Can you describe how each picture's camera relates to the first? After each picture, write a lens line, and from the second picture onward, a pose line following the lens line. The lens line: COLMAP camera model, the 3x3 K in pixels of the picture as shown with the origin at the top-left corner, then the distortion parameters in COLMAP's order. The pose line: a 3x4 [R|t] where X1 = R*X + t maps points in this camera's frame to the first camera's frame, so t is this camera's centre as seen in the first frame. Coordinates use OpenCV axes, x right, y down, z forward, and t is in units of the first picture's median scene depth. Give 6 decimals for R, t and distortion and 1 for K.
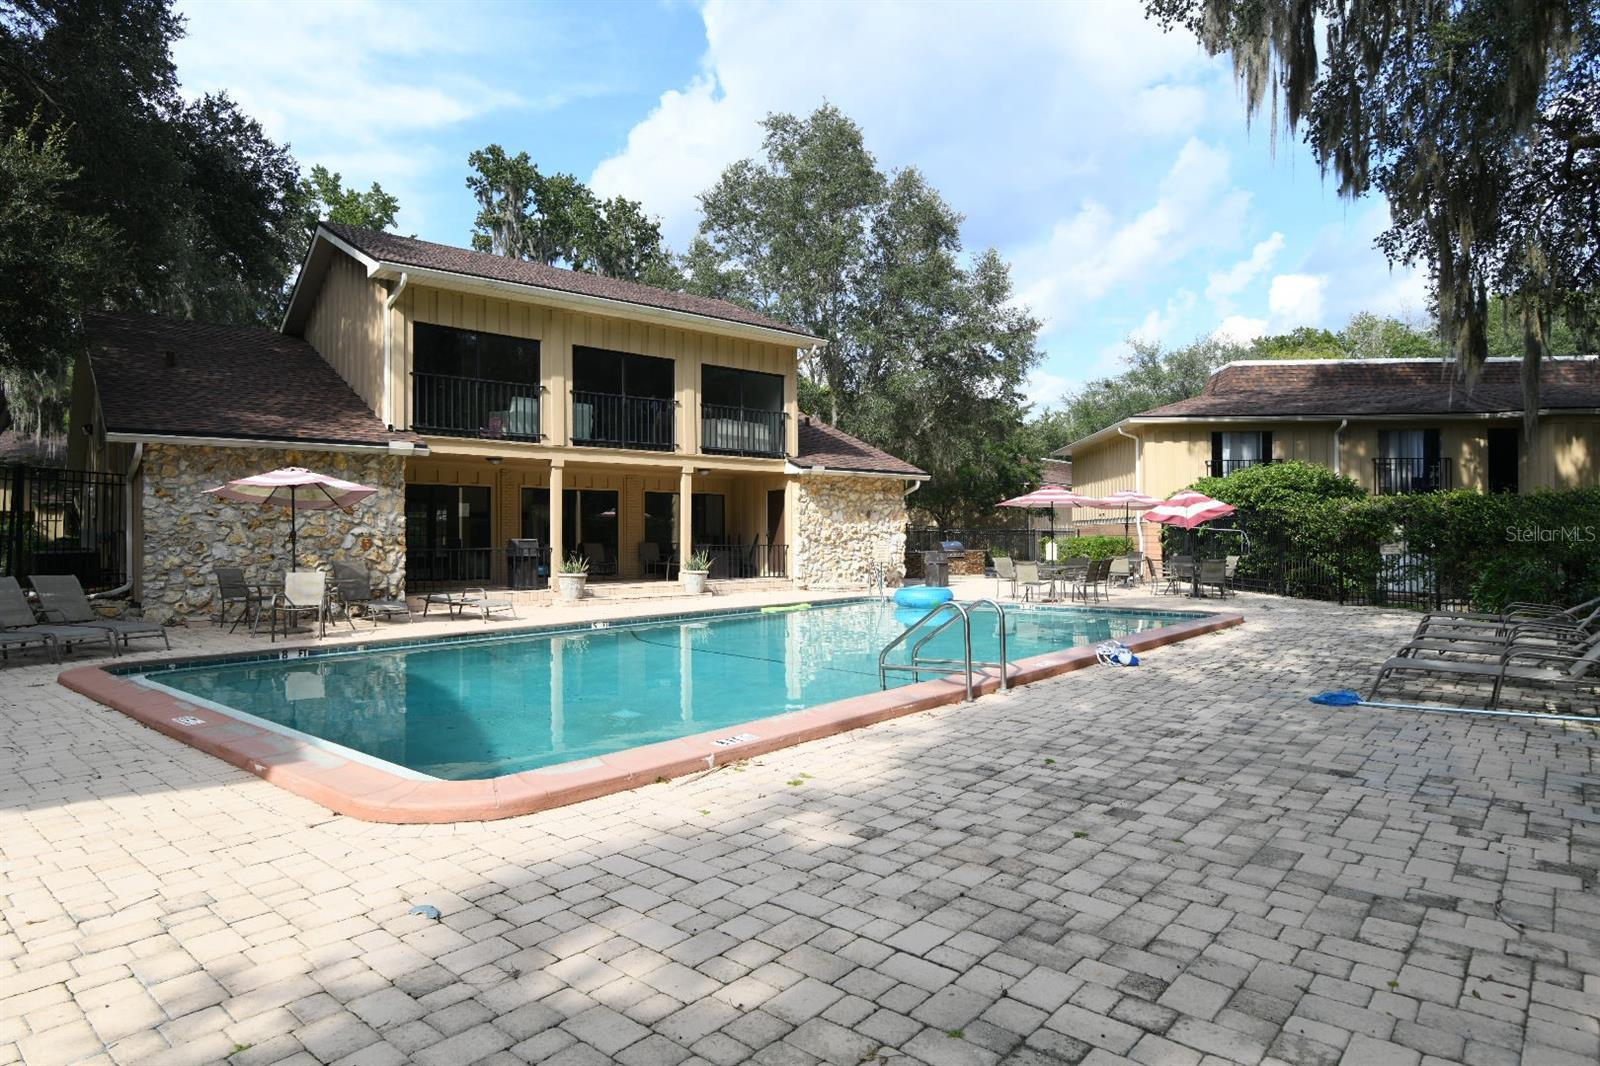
lens RADIAL K [[898.4, 0, 797.2], [0, 898.4, 528.4], [0, 0, 1]] dist [-0.000760, 0.000007]
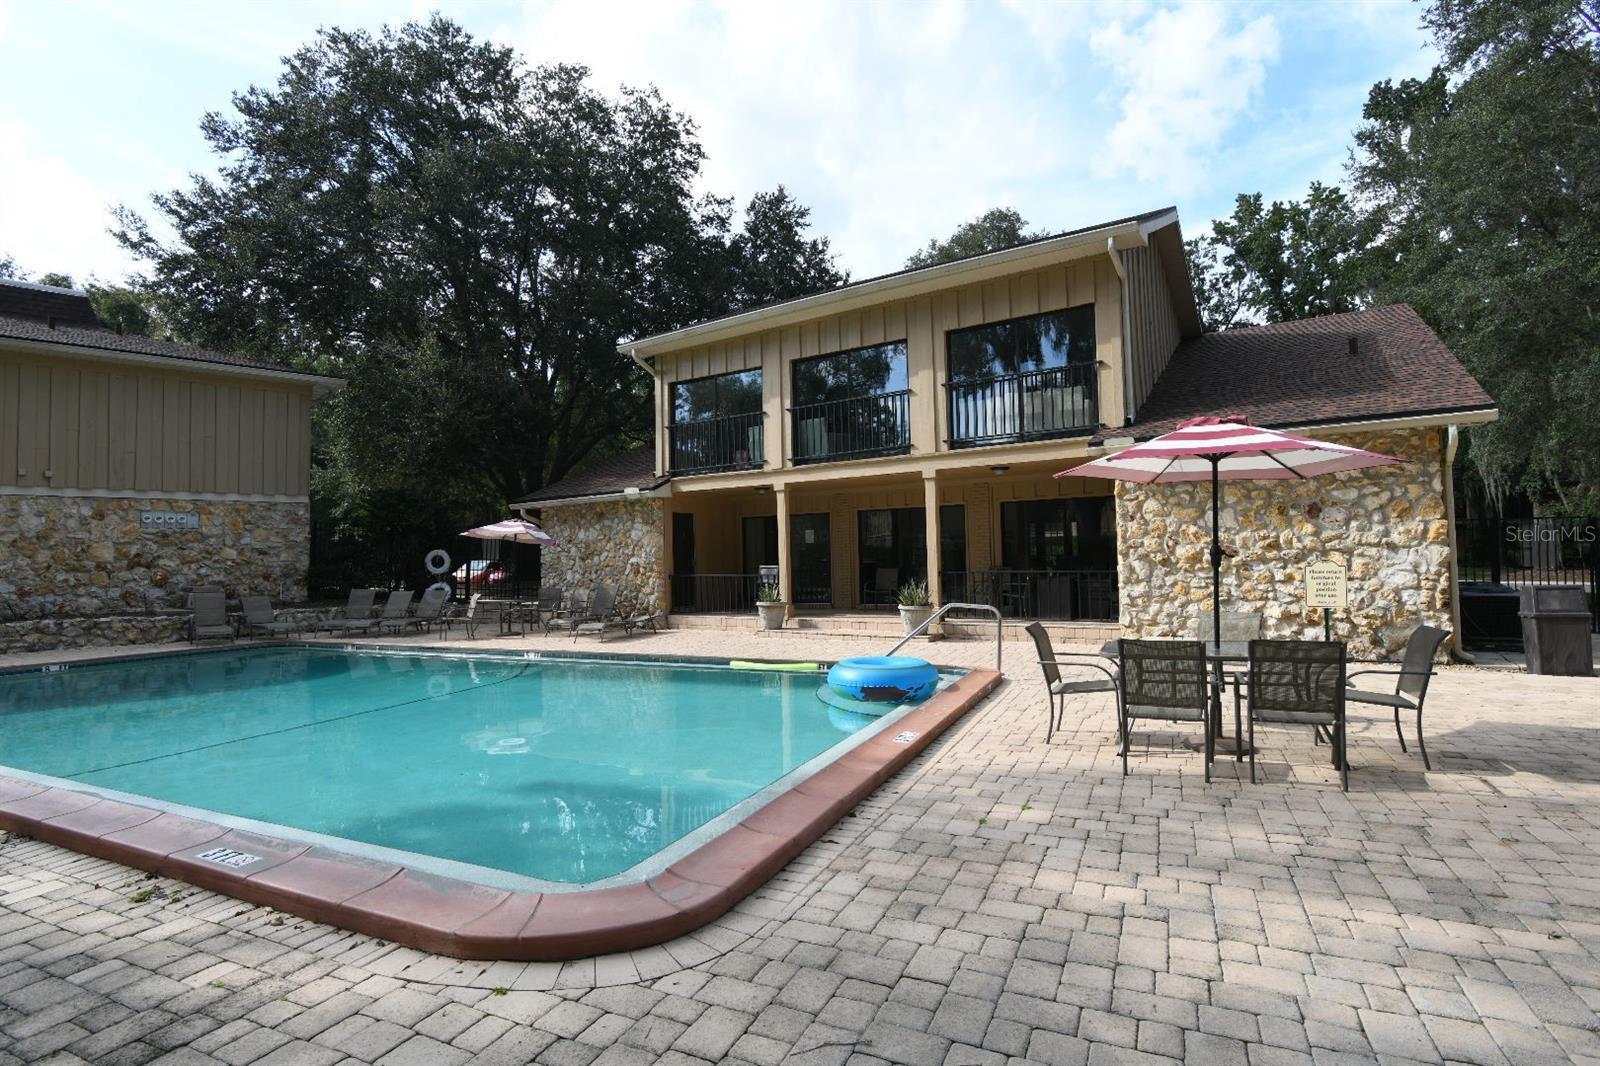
lens RADIAL K [[776.0, 0, 795.2], [0, 776.0, 540.0], [0, 0, 1]] dist [-0.000343, -0.000076]
pose [[0.297392, -0.029317, -0.954305, 0.529236], [0.027897, 0.999369, -0.022008, 0.003275], [0.954348, -0.020077, 0.298023, 0.761779]]
